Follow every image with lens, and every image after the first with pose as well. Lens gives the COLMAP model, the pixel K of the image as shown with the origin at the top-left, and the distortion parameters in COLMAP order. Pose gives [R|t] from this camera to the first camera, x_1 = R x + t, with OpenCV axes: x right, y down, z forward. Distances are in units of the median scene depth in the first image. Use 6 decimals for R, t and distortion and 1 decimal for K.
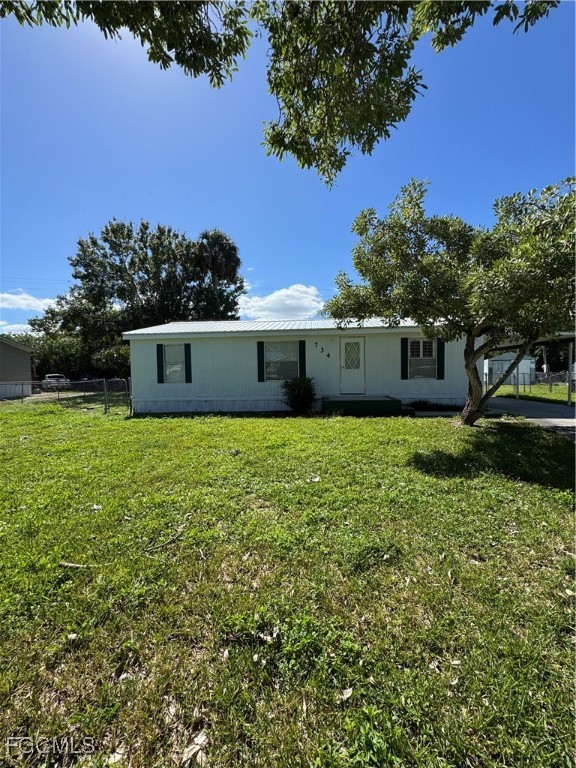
lens RADIAL K [[306.9, 0, 291.6], [0, 306.9, 385.5], [0, 0, 1]] dist [-0.003520, -0.000174]
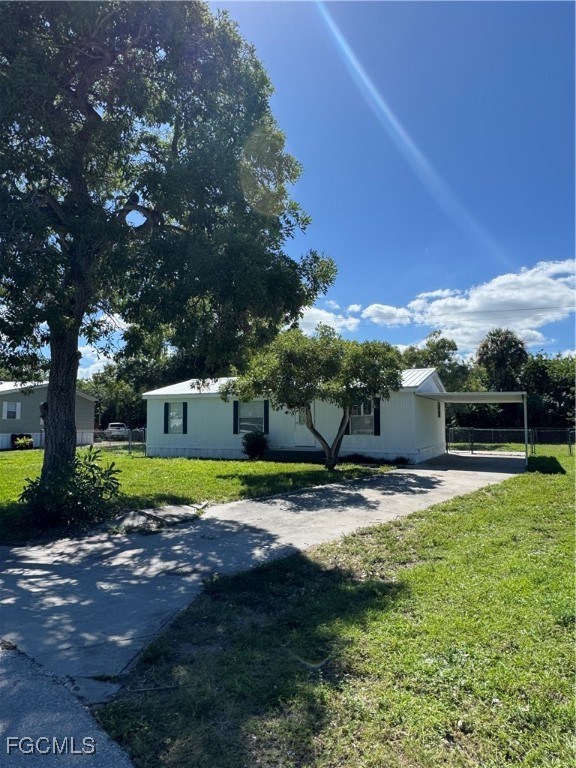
lens RADIAL K [[508.8, 0, 286.4], [0, 508.8, 384.9], [0, 0, 1]] dist [-0.004202, -0.001102]
pose [[0.931989, -0.013666, -0.362230, 0.810462], [-0.027208, 0.993833, -0.107498, 0.004894], [0.361465, 0.110042, 0.925869, -0.788583]]
